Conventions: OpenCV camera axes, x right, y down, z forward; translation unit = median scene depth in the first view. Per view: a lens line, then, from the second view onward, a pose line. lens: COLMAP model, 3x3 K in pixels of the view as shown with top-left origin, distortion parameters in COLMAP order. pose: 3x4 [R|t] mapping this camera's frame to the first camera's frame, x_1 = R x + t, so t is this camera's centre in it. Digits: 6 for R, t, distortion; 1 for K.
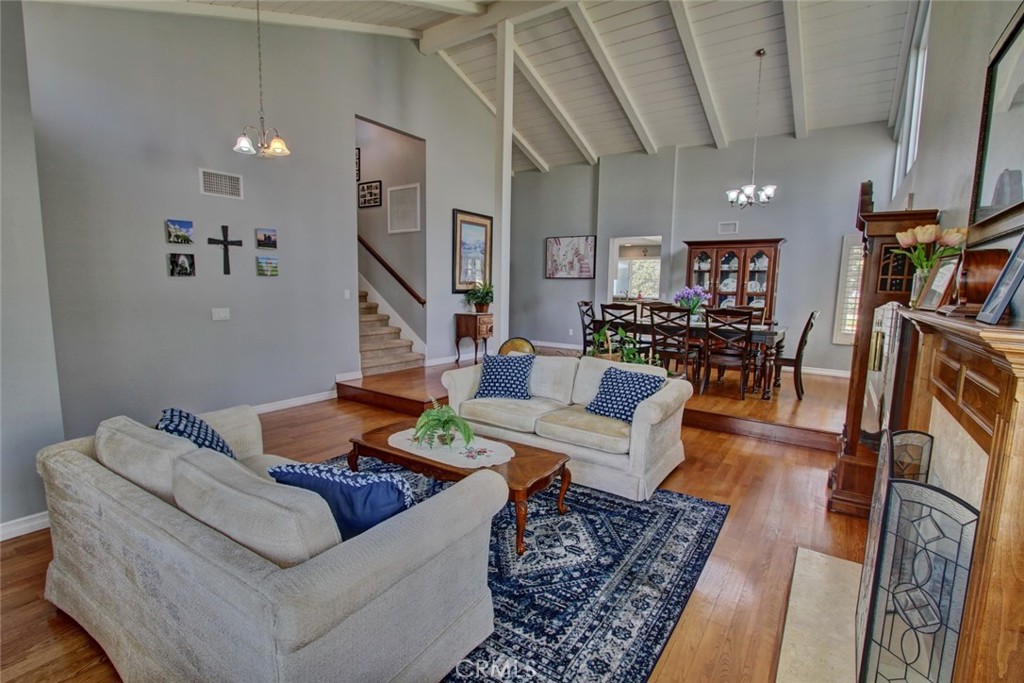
lens RADIAL K [[476.6, 0, 510.8], [0, 476.6, 342.6], [0, 0, 1]] dist [-0.018373, 0.002997]
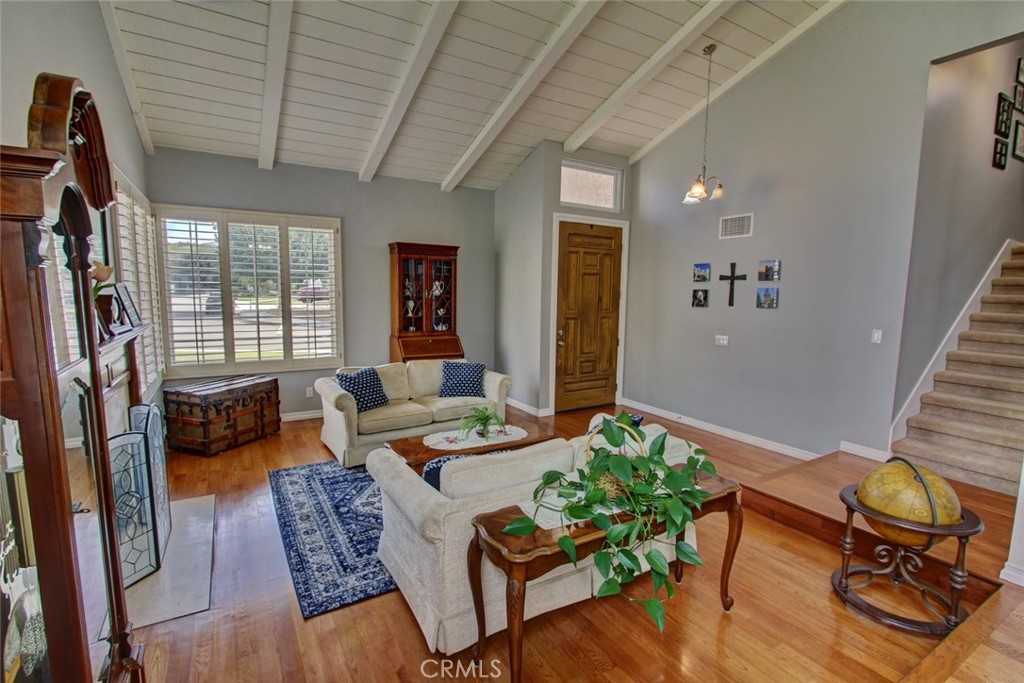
lens RADIAL K [[476.6, 0, 503.2], [0, 476.6, 345.7], [0, 0, 1]] dist [-0.018373, 0.002997]
pose [[-0.429523, 0.082222, -0.899305, 0.690235], [-0.135668, 0.978669, 0.154275, -0.165597], [0.892807, 0.188271, -0.409207, 1.079122]]
